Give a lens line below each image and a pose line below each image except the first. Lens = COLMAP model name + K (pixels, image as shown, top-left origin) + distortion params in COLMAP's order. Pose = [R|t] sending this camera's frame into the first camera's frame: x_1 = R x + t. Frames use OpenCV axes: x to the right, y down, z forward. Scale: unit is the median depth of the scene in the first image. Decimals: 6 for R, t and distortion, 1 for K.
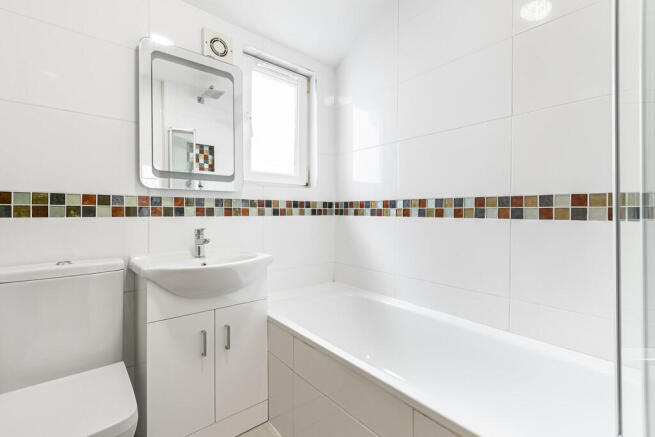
lens RADIAL K [[292.6, 0, 327.0], [0, 292.6, 216.8], [0, 0, 1]] dist [0.002271, 0.000180]
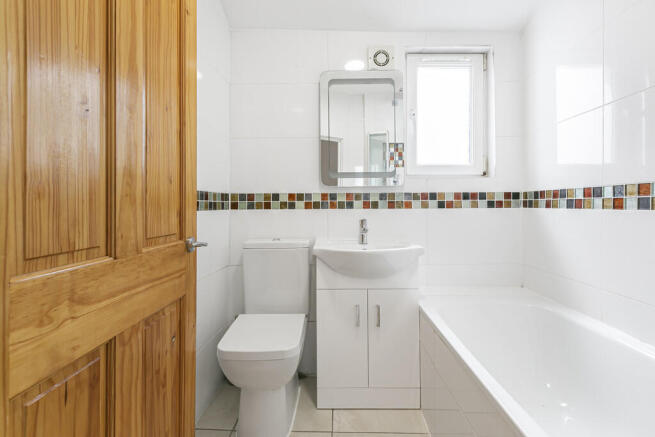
lens RADIAL K [[291.9, 0, 328.3], [0, 291.9, 209.0], [0, 0, 1]] dist [0.002429, 0.000245]
pose [[0.766367, 0.000840, -0.642403, 0.184404], [-0.002414, 0.999996, -0.001572, 0.001183], [0.642399, 0.002756, 0.766366, 0.011455]]
